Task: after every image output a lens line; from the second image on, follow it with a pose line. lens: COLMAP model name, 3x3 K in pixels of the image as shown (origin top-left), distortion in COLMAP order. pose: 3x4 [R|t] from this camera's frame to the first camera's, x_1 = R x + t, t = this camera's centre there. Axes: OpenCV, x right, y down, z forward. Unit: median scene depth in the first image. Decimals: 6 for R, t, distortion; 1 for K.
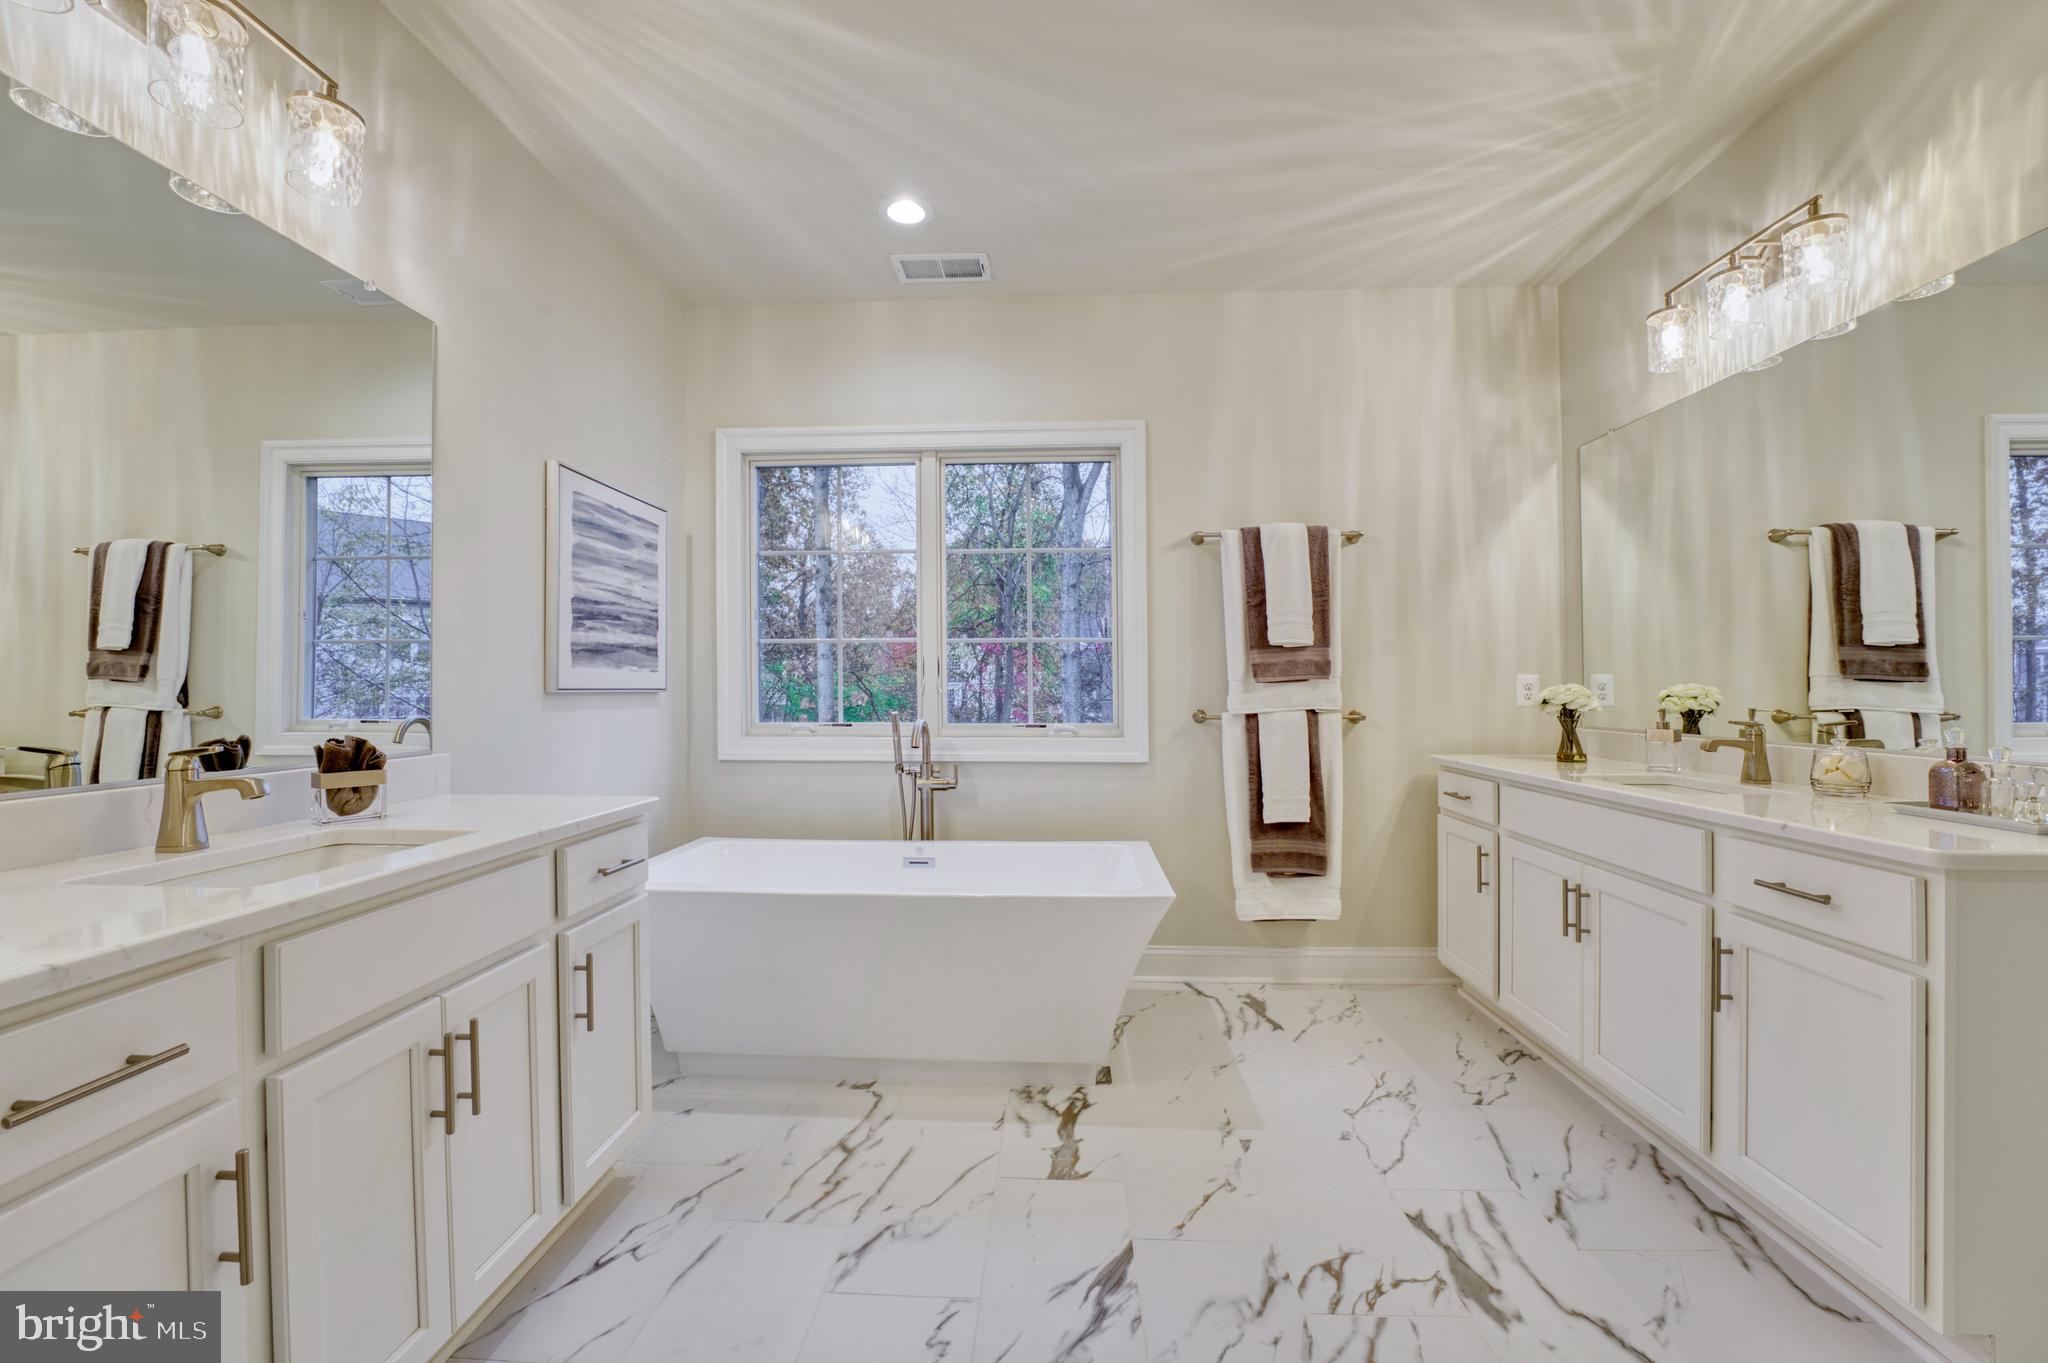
lens RADIAL K [[823.4, 0, 1018.6], [0, 823.4, 692.0], [0, 0, 1]] dist [-0.018865, 0.000092]
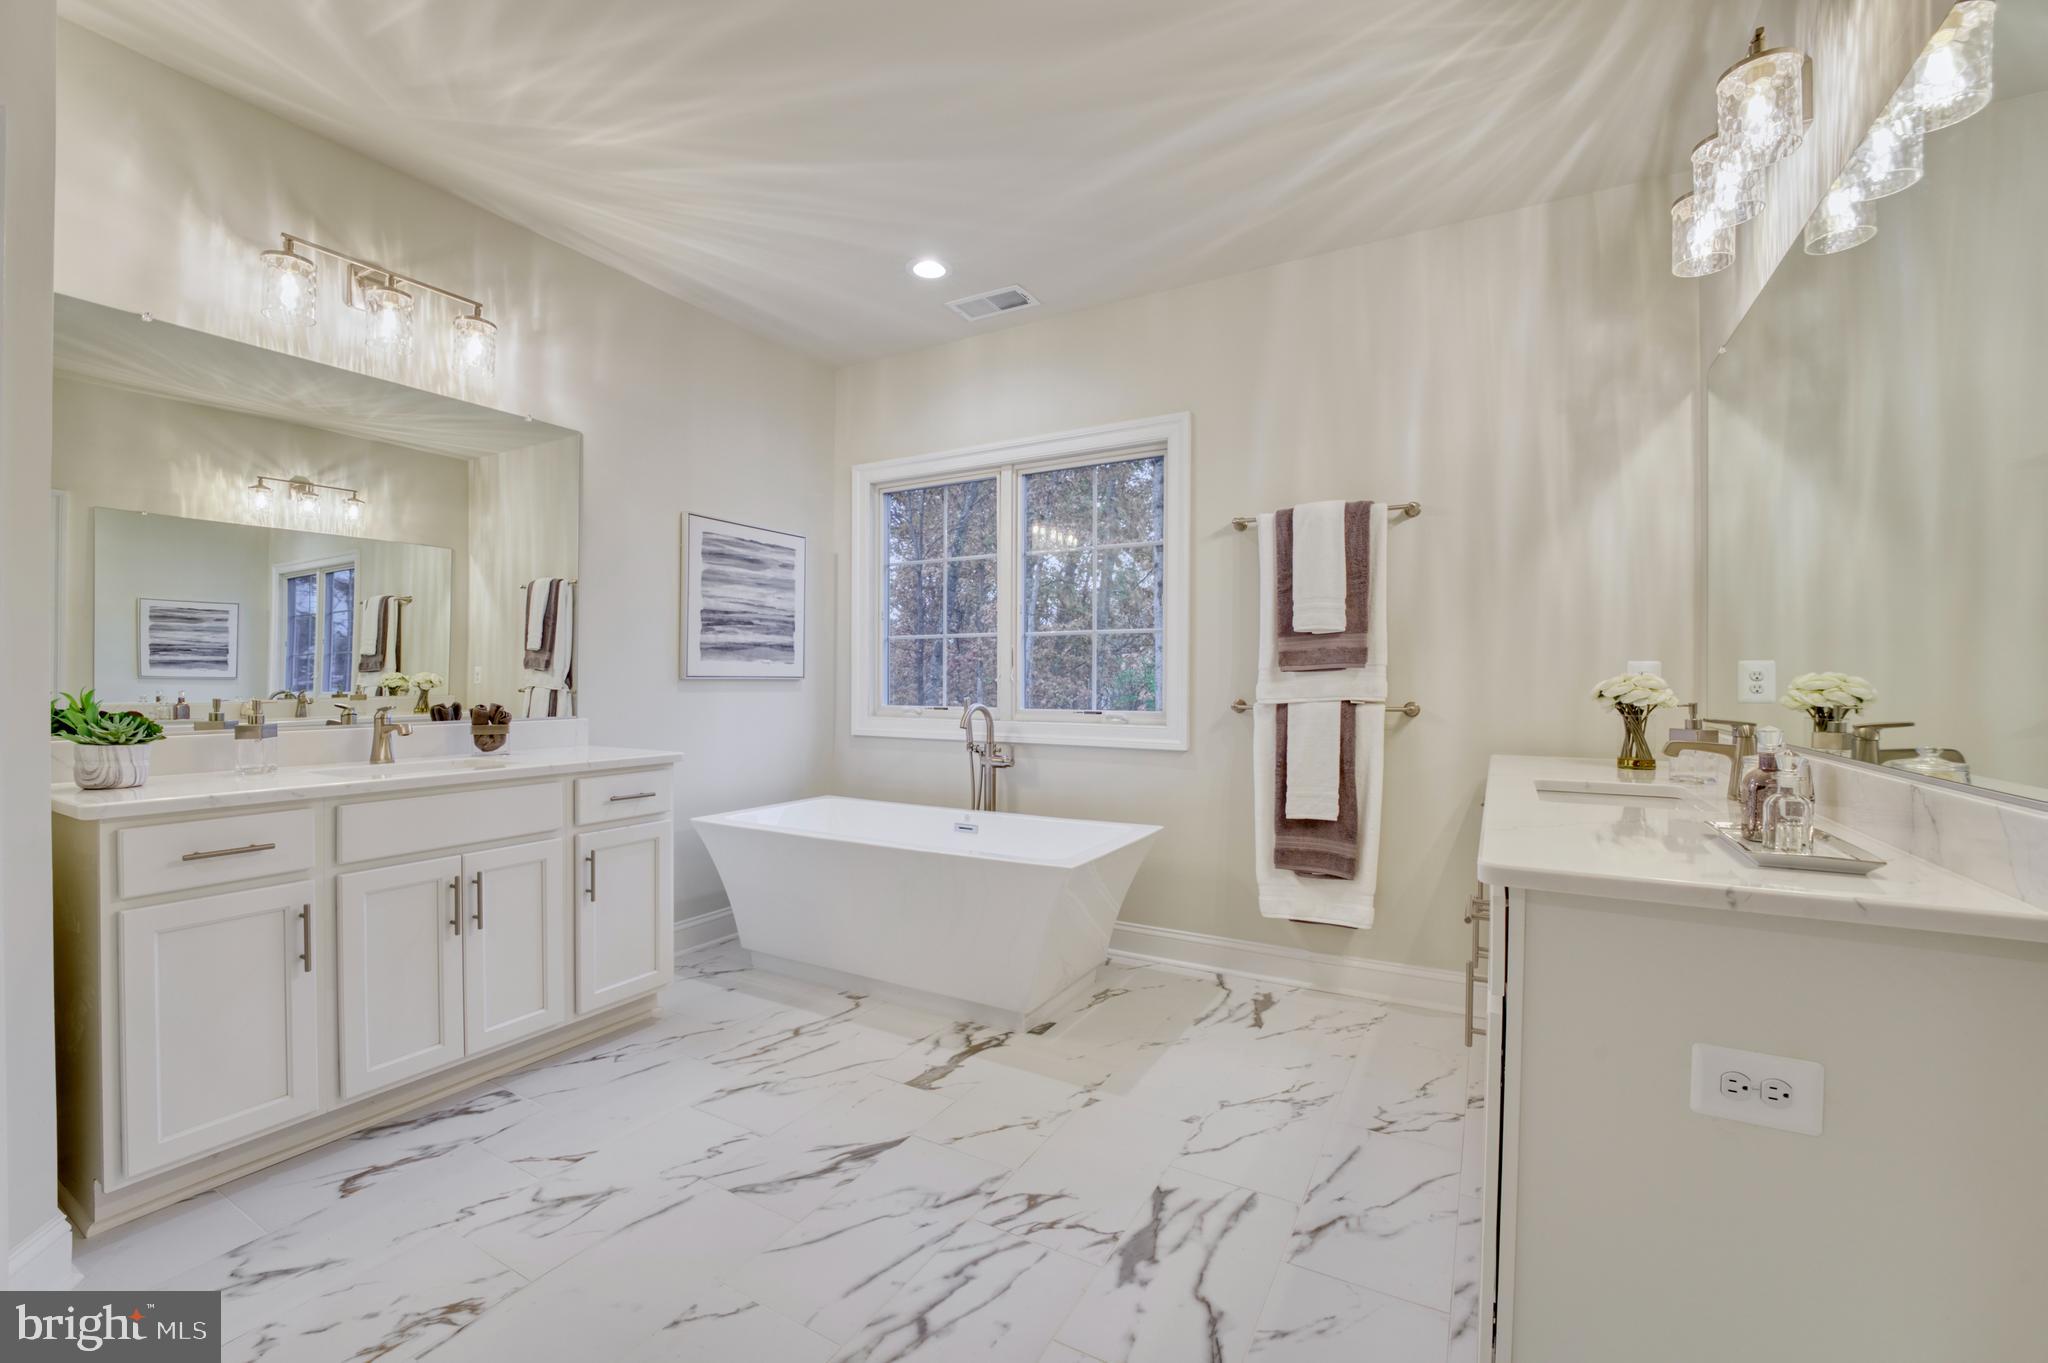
lens RADIAL K [[823.4, 0, 1002.9], [0, 823.4, 689.5], [0, 0, 1]] dist [-0.018865, 0.000092]
pose [[0.893741, 0.009241, -0.448488, 0.473834], [-0.005848, 0.999943, 0.008949, 0.003079], [0.448545, -0.005375, 0.893744, -0.004905]]
